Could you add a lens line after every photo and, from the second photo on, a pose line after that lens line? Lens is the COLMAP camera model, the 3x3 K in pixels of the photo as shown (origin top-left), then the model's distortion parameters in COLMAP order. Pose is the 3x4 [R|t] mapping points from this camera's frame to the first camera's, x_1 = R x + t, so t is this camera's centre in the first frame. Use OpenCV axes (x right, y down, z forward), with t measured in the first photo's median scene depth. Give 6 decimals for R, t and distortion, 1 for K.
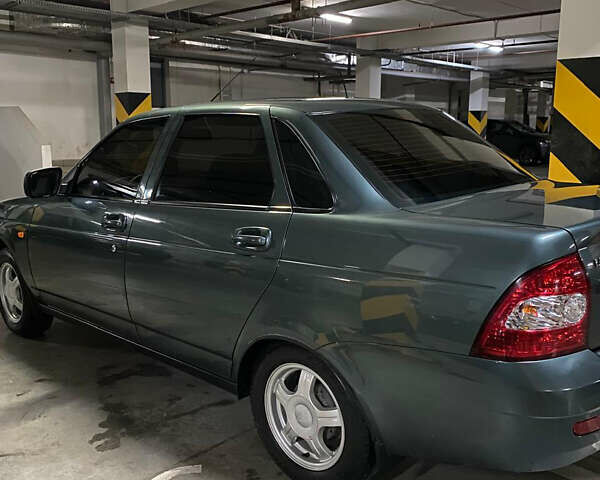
lens RADIAL K [[615.4, 0, 300.0], [0, 615.4, 240.0], [0, 0, 1]] dist [0.014853, 0.008468]
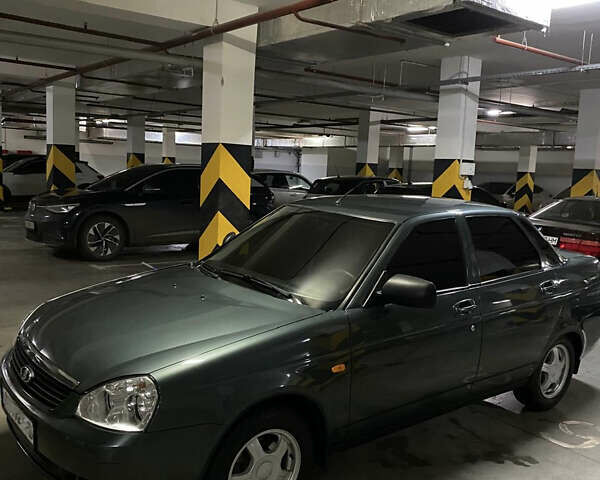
lens RADIAL K [[615.6, 0, 296.8], [0, 615.6, 251.0], [0, 0, 1]] dist [0.062368, -0.115164]
pose [[0.127216, -0.127049, 0.983705, -0.367691], [0.132669, 0.985030, 0.110063, -0.075960], [-0.982962, 0.116506, 0.142167, 0.275856]]
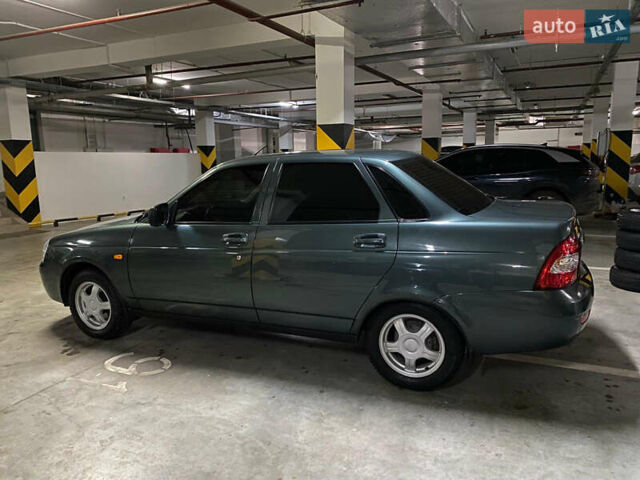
lens RADIAL K [[495.3, 0, 318.4], [0, 495.3, 249.6], [0, 0, 1]] dist [0.037065, -0.043265]
pose [[0.947312, -0.076391, 0.311071, -0.015260], [0.076794, 0.996987, 0.010970, 0.016855], [-0.310971, 0.013496, 0.950323, -0.126322]]
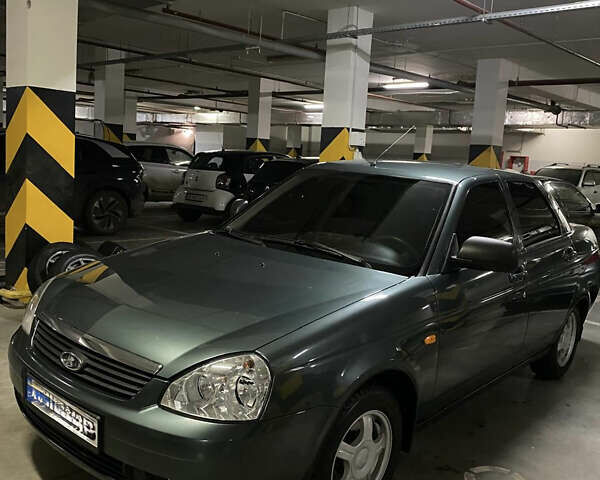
lens RADIAL K [[610.7, 0, 300.0], [0, 610.7, 240.0], [0, 0, 1]] dist [0.168599, -0.484286]
pose [[-0.029133, -0.135731, 0.990317, -0.246770], [0.115669, 0.983624, 0.138216, -0.055053], [-0.992861, 0.118575, -0.012956, 0.248673]]
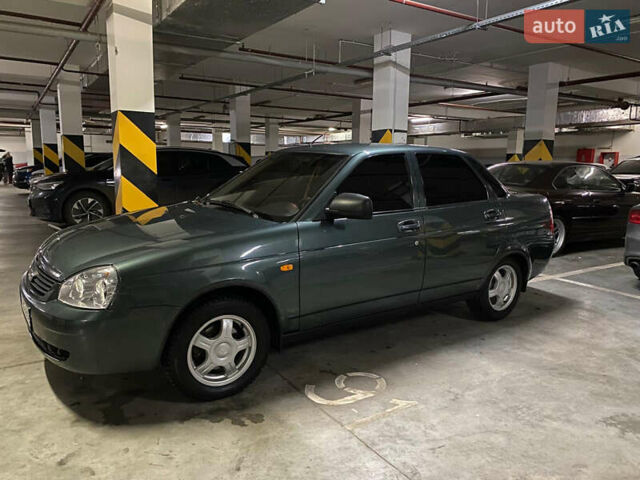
lens RADIAL K [[495.3, 0, 318.4], [0, 495.3, 249.6], [0, 0, 1]] dist [0.037065, -0.043265]
pose [[0.210479, -0.160795, 0.964284, -0.256229], [0.160580, 0.978669, 0.128144, -0.020441], [-0.964320, 0.127873, 0.231810, 0.134894]]
